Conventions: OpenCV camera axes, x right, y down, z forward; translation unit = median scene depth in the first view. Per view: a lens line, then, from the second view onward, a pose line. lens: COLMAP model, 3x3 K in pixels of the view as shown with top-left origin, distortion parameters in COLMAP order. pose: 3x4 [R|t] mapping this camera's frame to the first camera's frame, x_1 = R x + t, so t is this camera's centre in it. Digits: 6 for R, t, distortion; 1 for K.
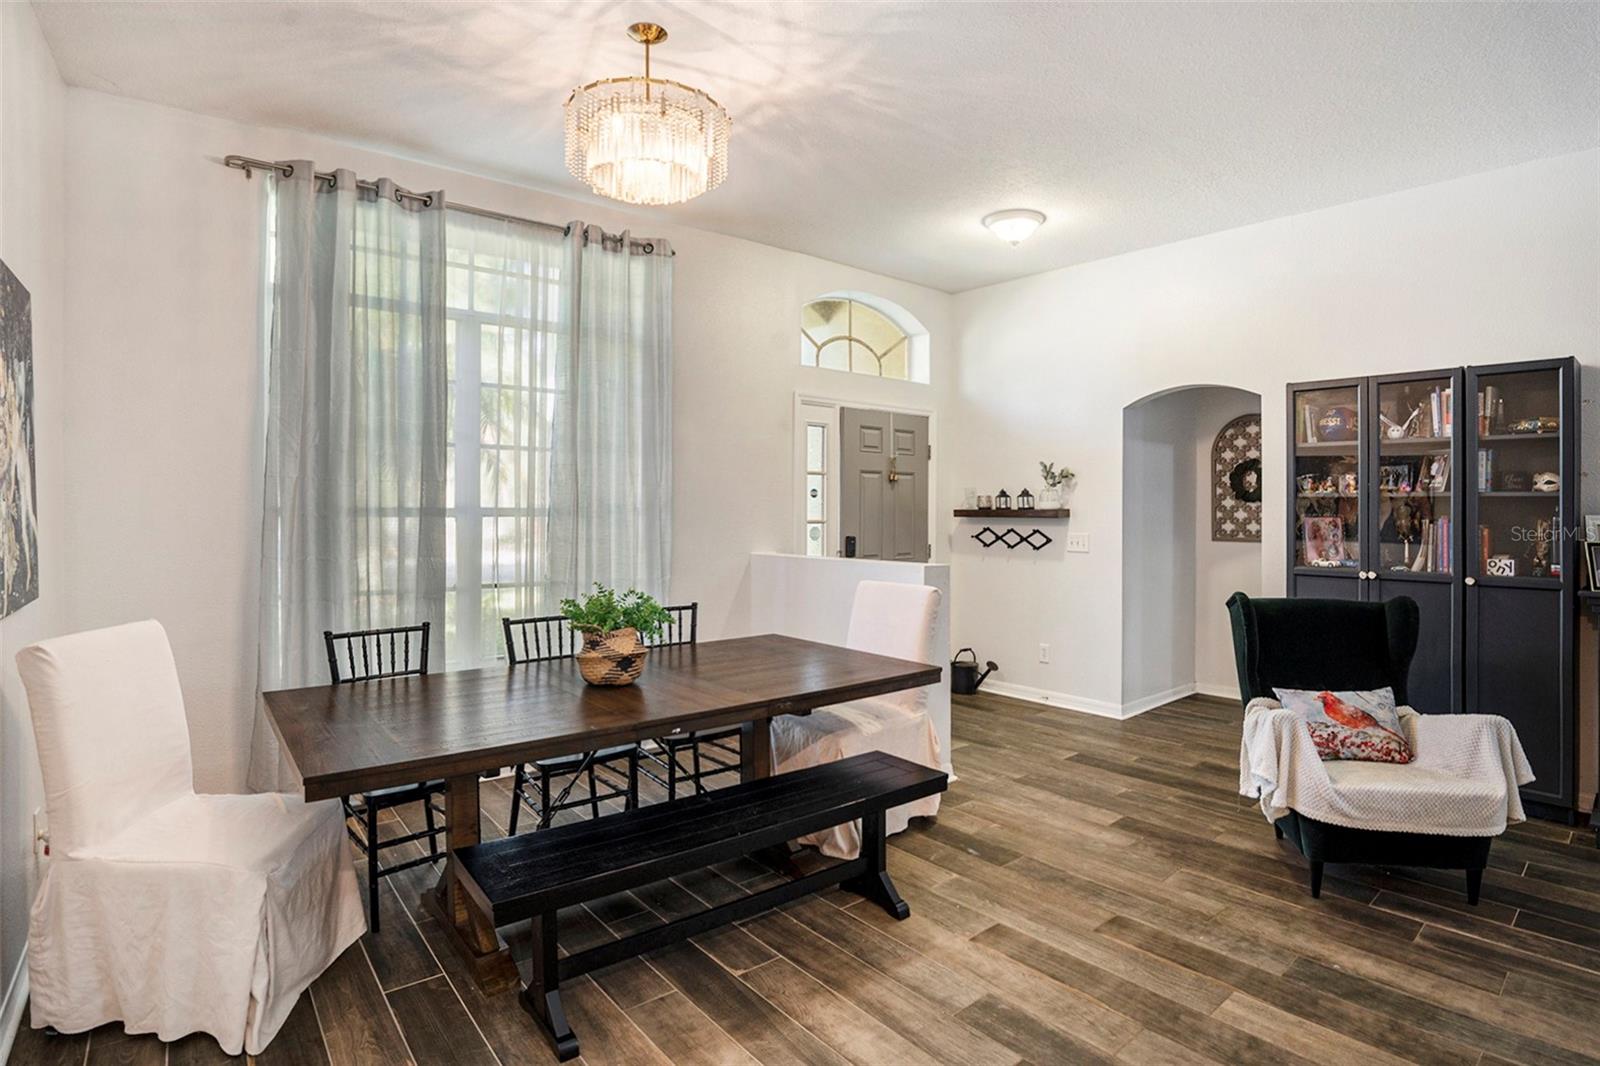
lens RADIAL K [[813.4, 0, 777.9], [0, 813.4, 495.4], [0, 0, 1]] dist [-0.079531, 0.000864]
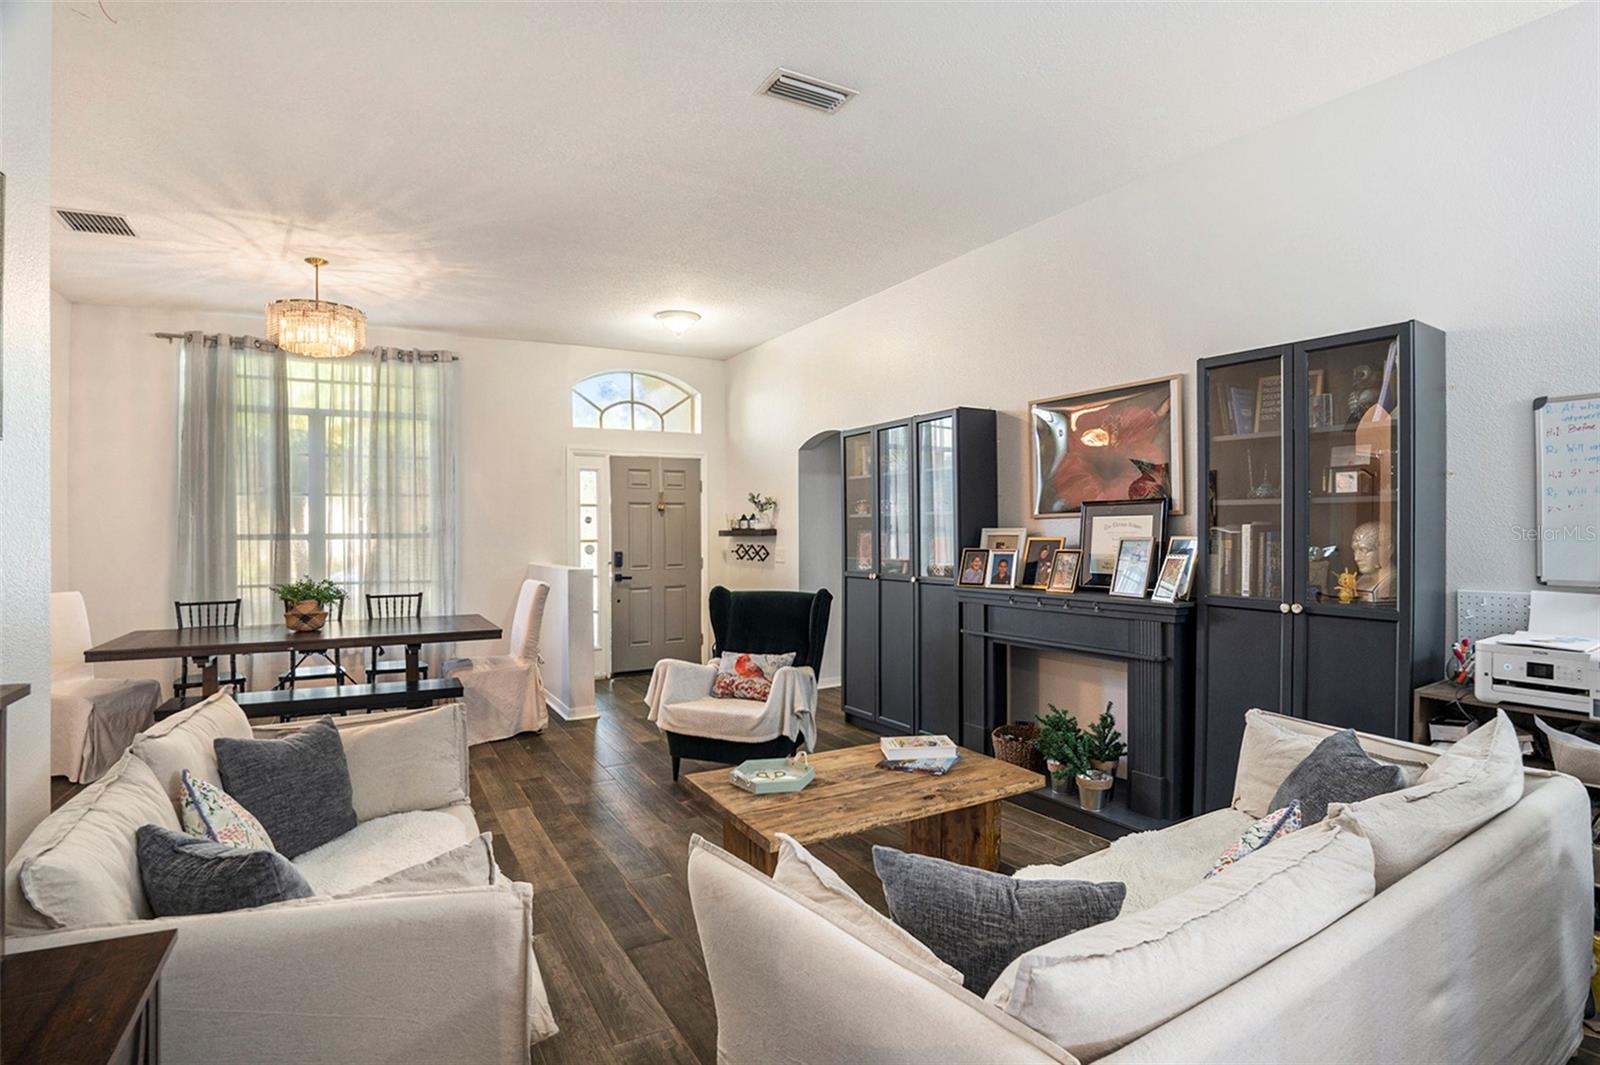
lens RADIAL K [[799.1, 0, 788.0], [0, 799.1, 527.1], [0, 0, 1]] dist [-0.112686, 0.028983]
pose [[0.985602, -0.014316, -0.168475, 0.766027], [0.015812, 0.999847, 0.007540, 0.005991], [0.168341, -0.010096, 0.985677, -0.327190]]
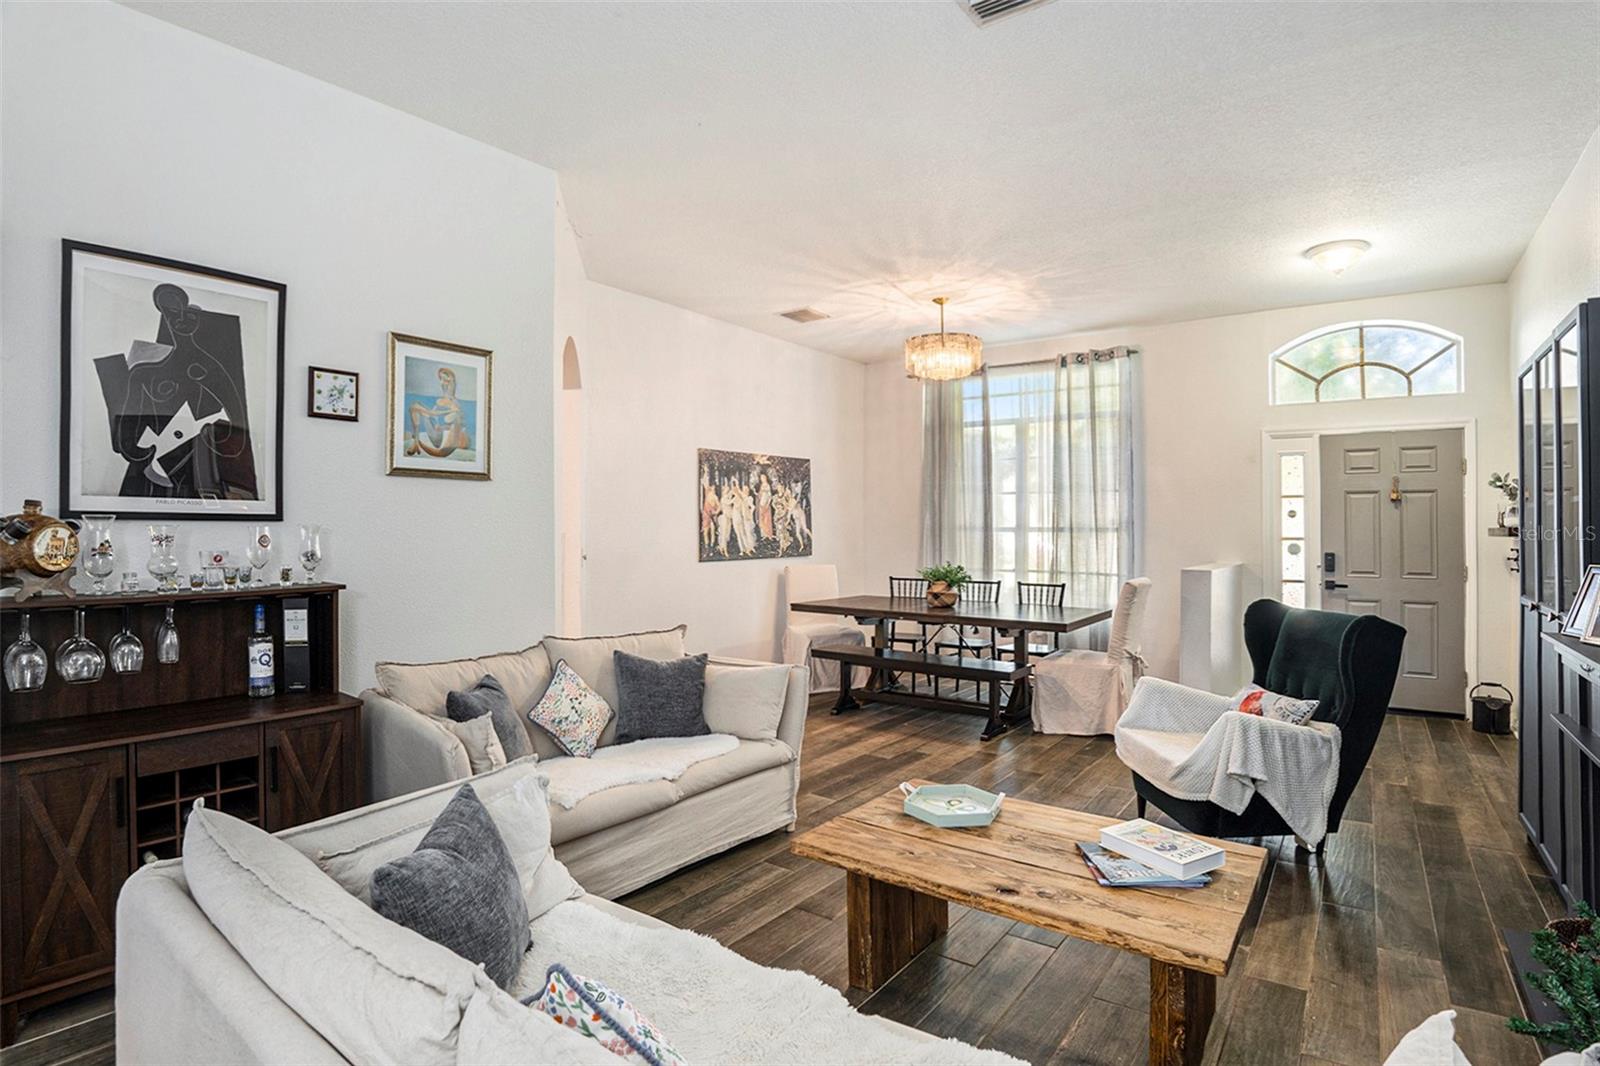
lens RADIAL K [[779.7, 0, 783.4], [0, 779.7, 529.0], [0, 0, 1]] dist [-0.077287, 0.001440]
pose [[0.232018, -0.001643, -0.972710, 1.164500], [0.010794, 0.999941, 0.000886, 0.012956], [0.972652, -0.010705, 0.232022, 0.070676]]
